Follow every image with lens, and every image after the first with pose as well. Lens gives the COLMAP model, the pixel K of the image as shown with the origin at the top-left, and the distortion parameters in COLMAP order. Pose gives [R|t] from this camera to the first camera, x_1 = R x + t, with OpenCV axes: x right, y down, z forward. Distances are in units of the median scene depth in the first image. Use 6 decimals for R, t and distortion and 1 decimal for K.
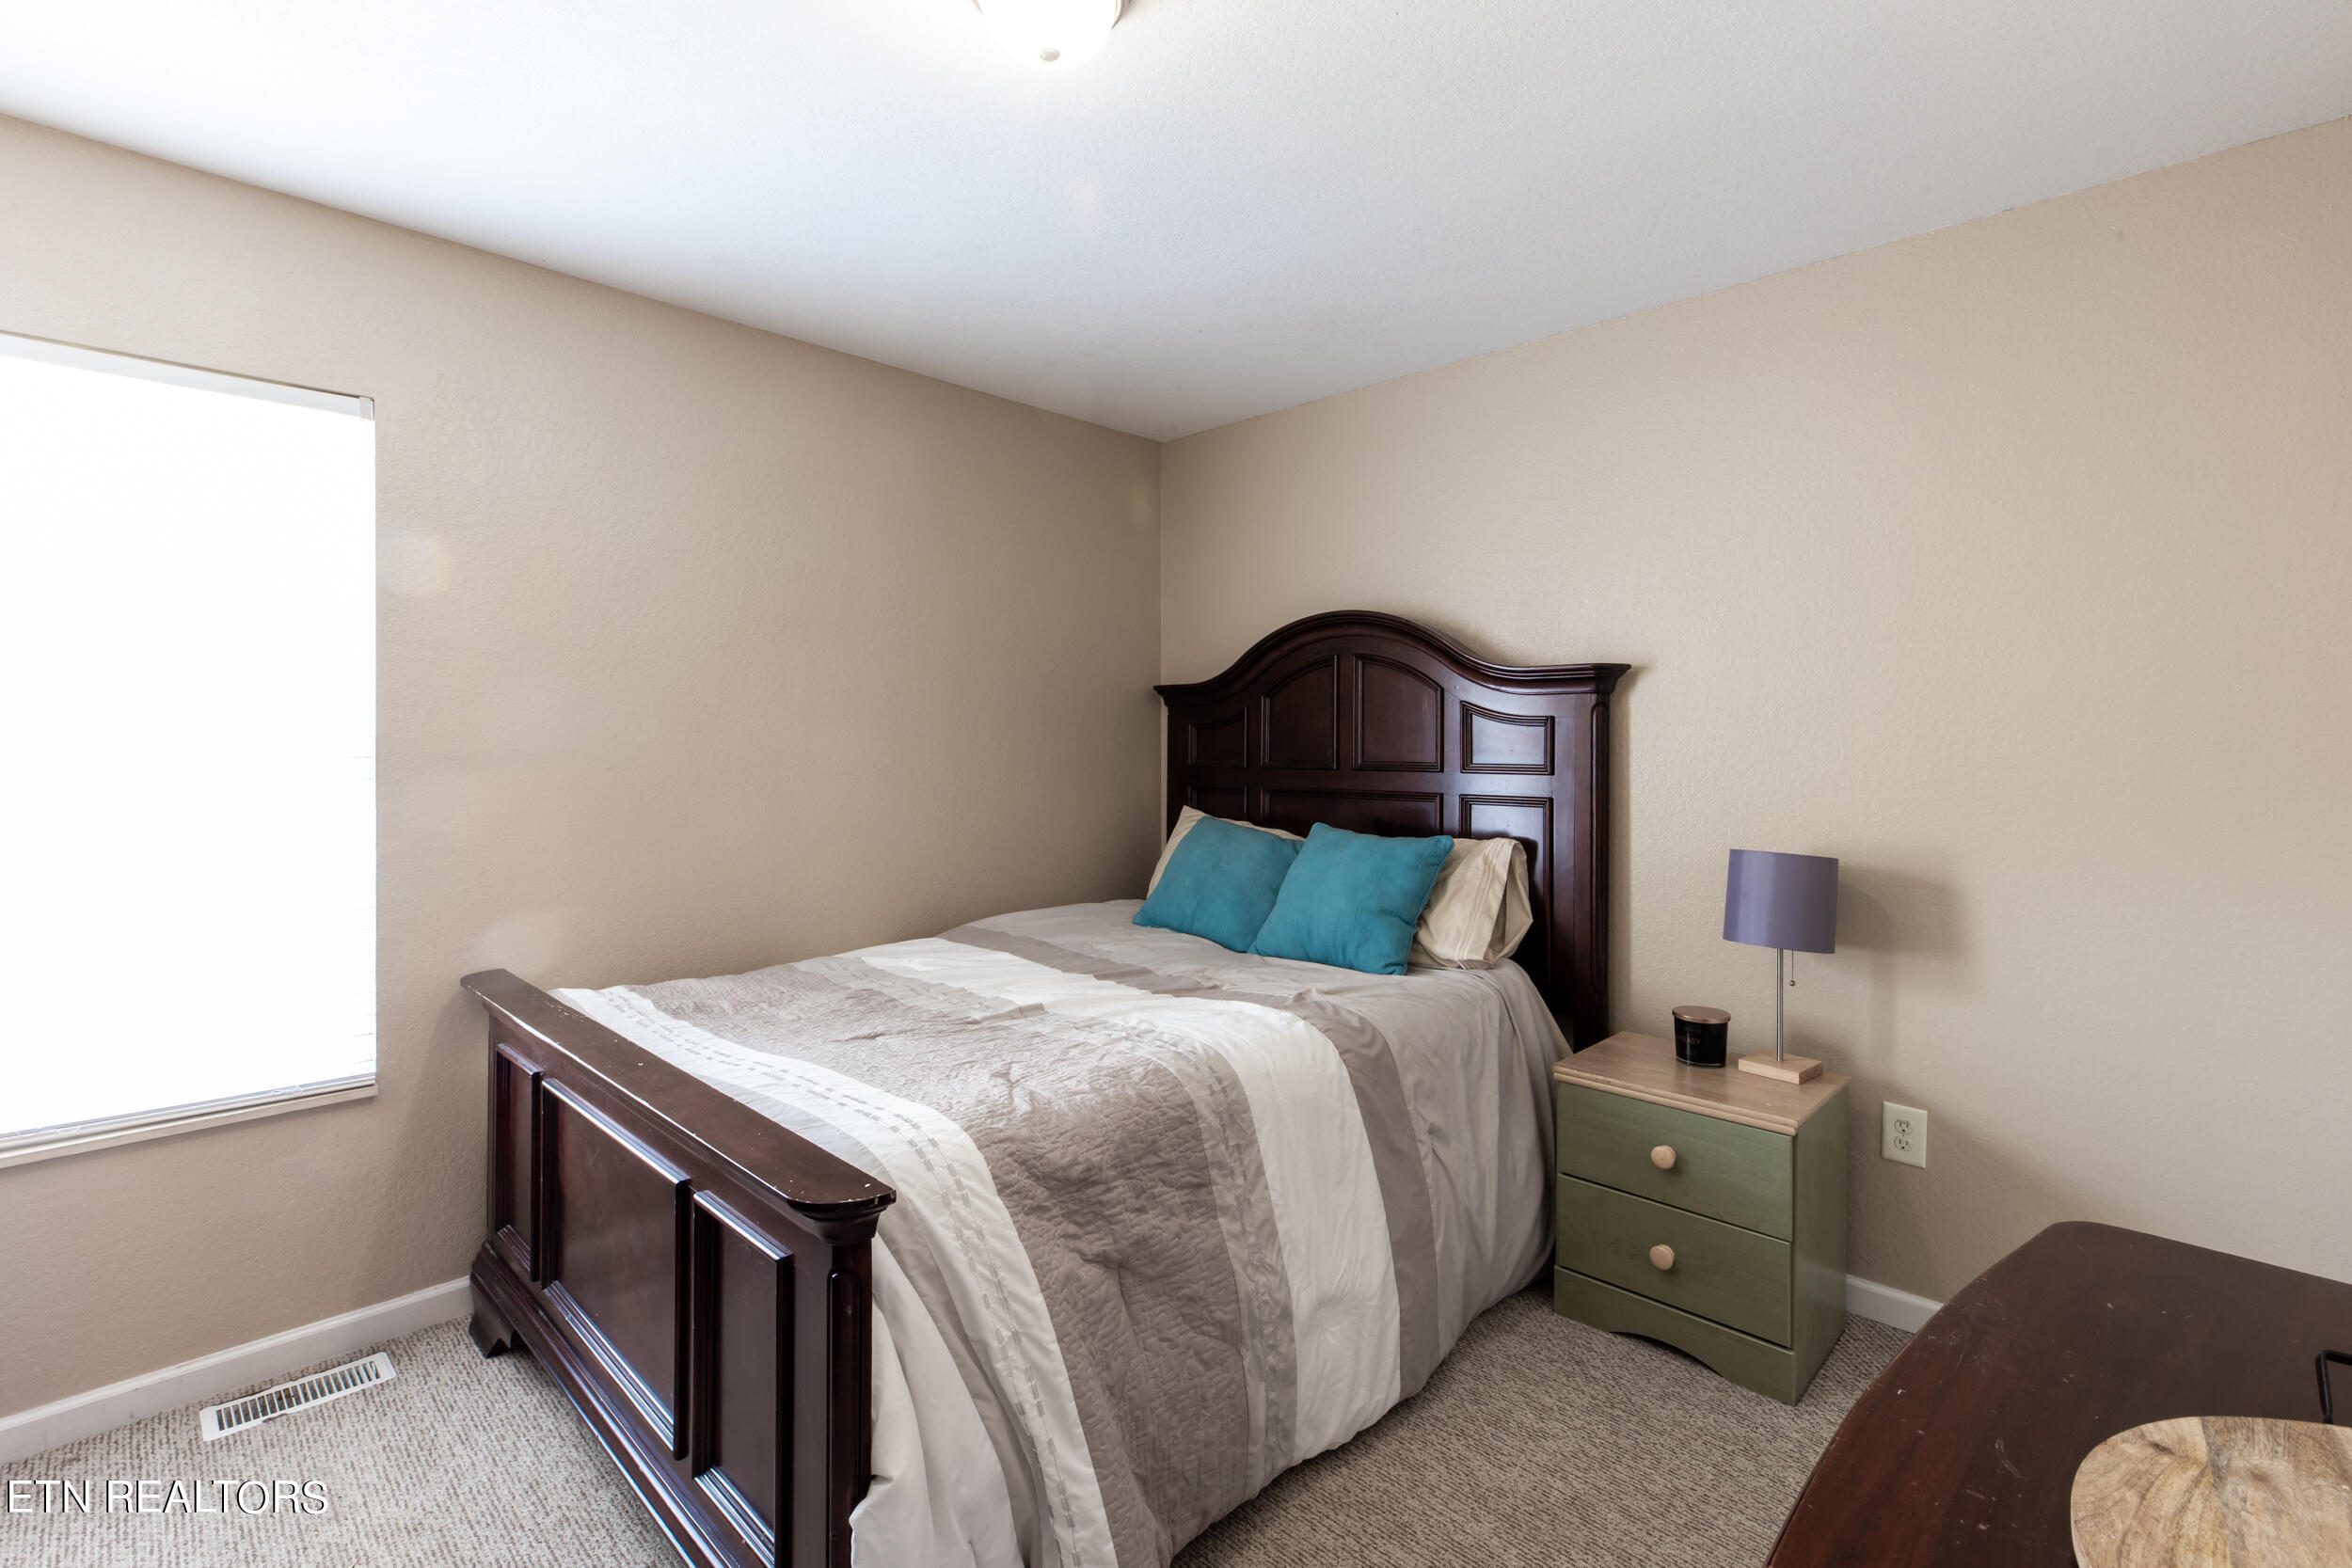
lens RADIAL K [[1077.9, 0, 1189.2], [0, 1077.9, 737.2], [0, 0, 1]] dist [0.001792, -0.000088]
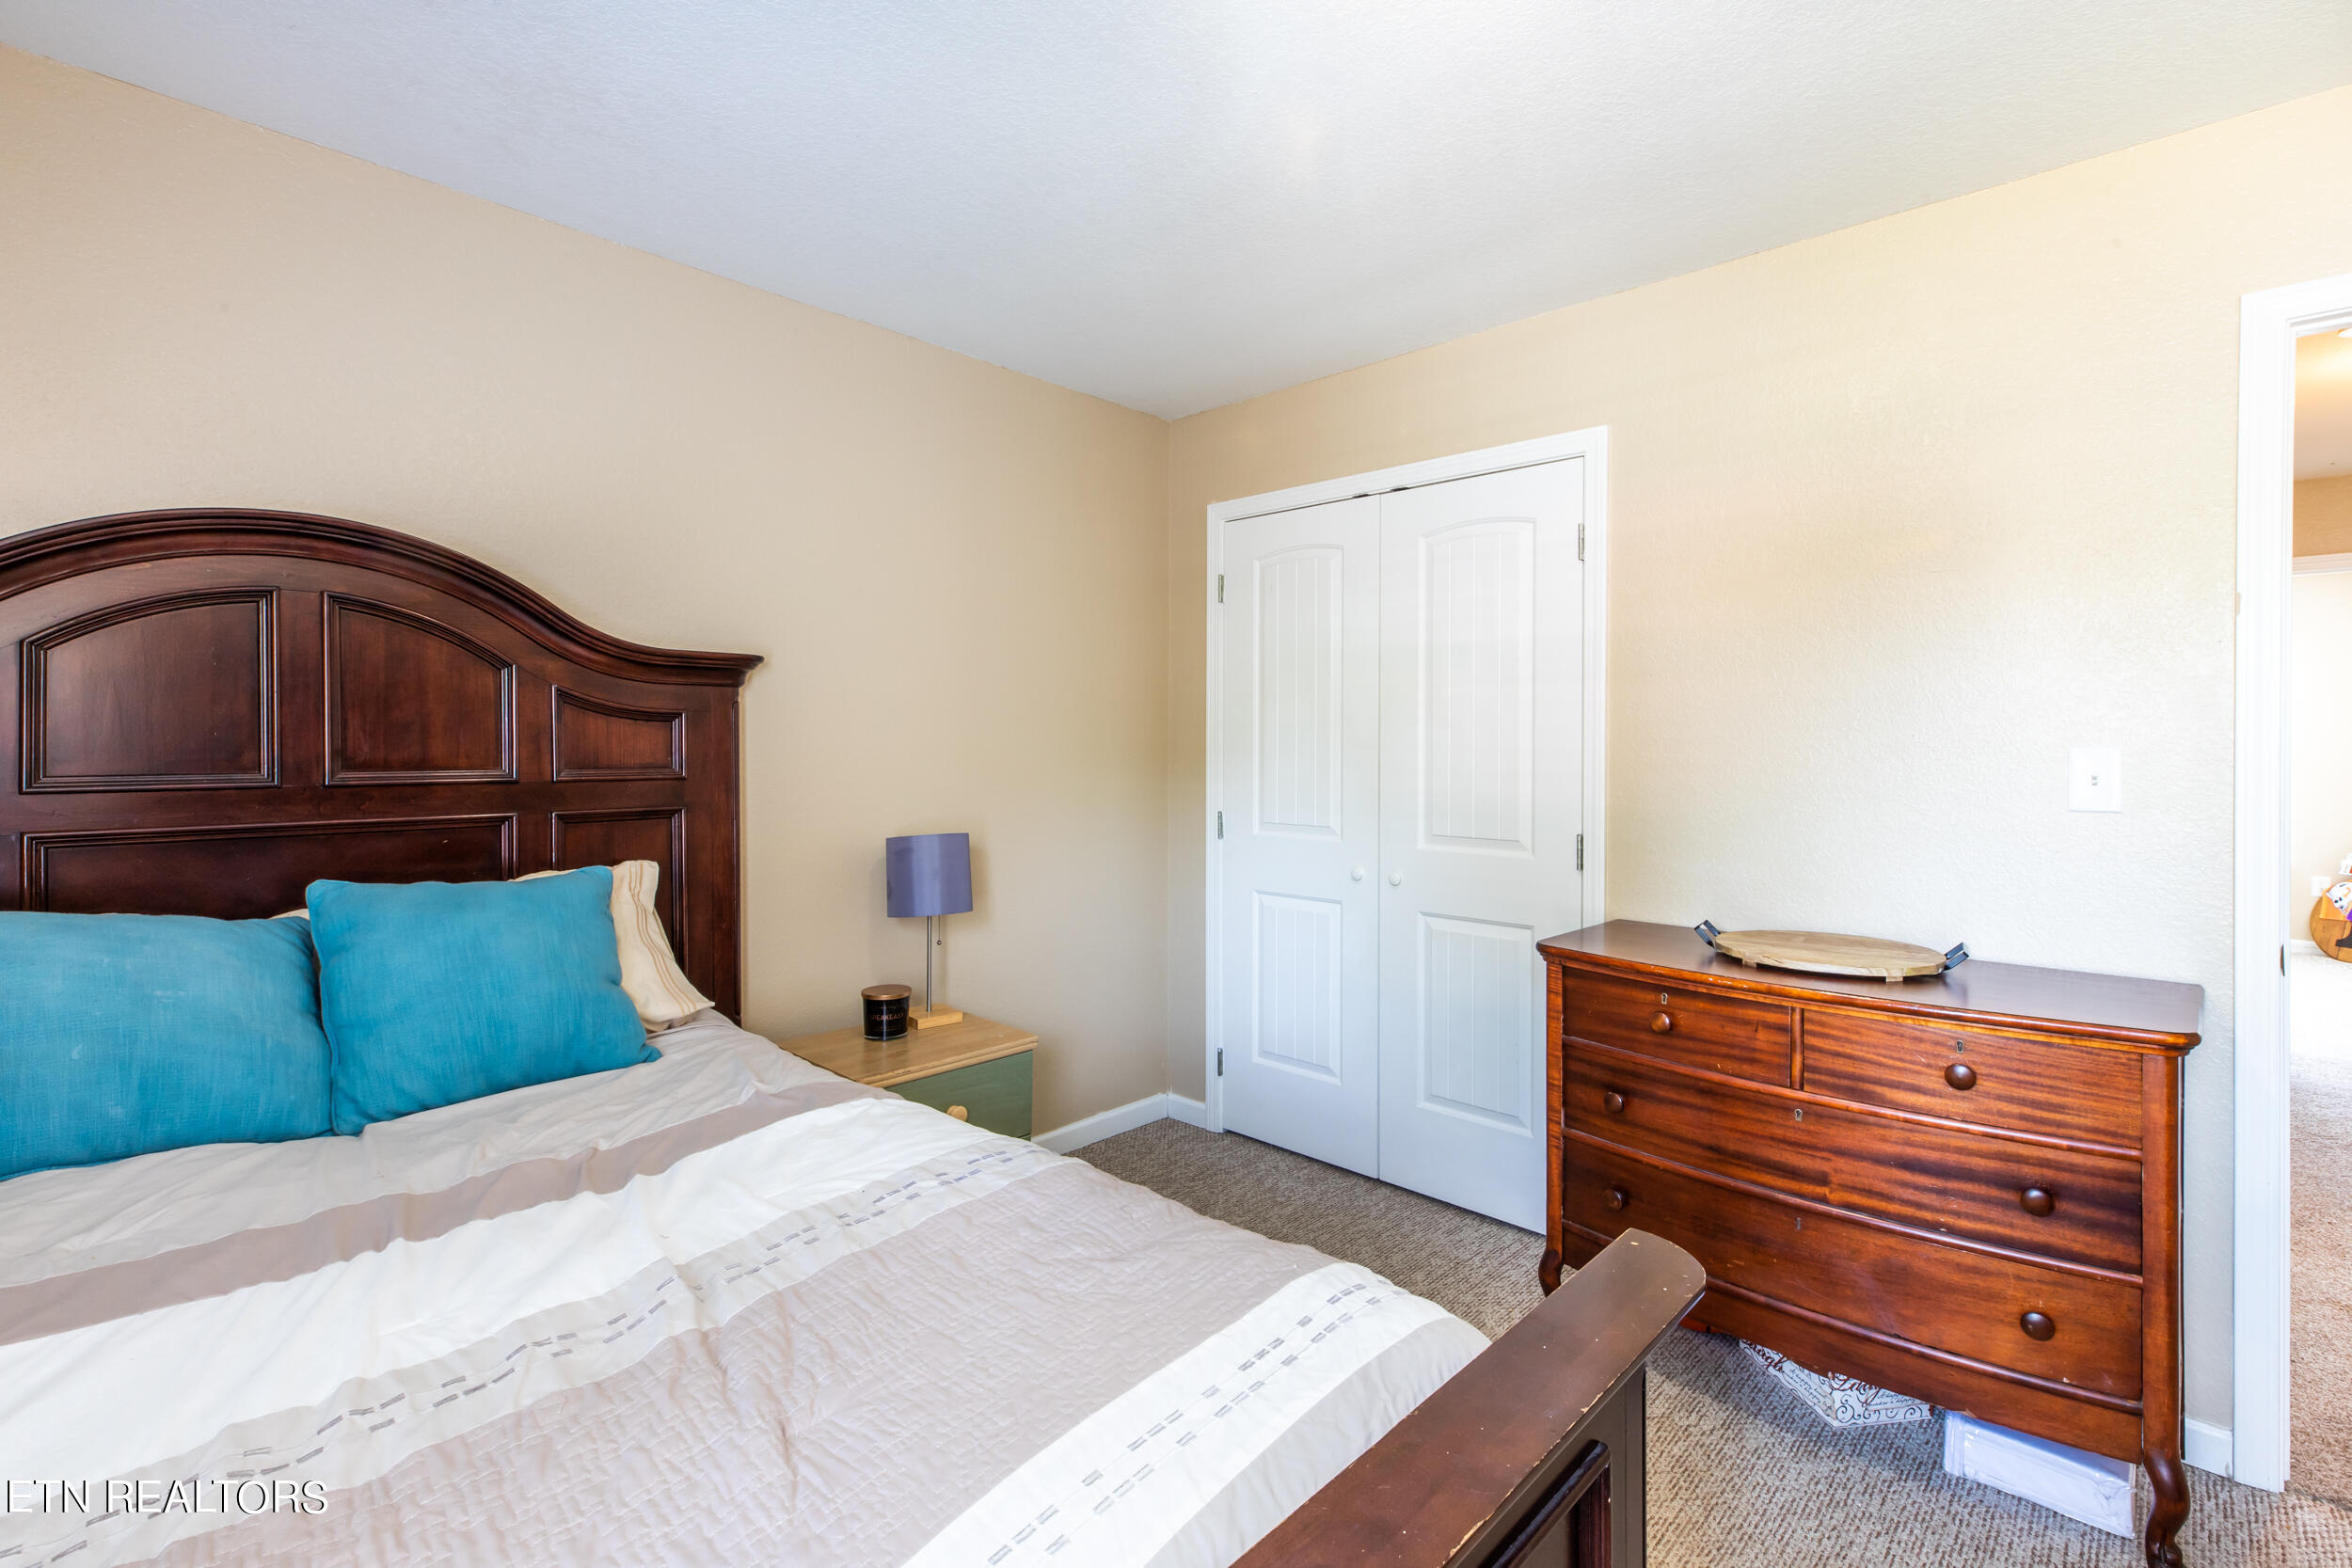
lens RADIAL K [[1077.9, 0, 1189.2], [0, 1077.9, 737.2], [0, 0, 1]] dist [0.001792, -0.000088]
pose [[-0.019858, -0.001212, 0.999802, -0.624390], [-0.006907, 0.999976, 0.001075, -0.002106], [-0.999779, -0.006884, -0.019866, 0.730552]]
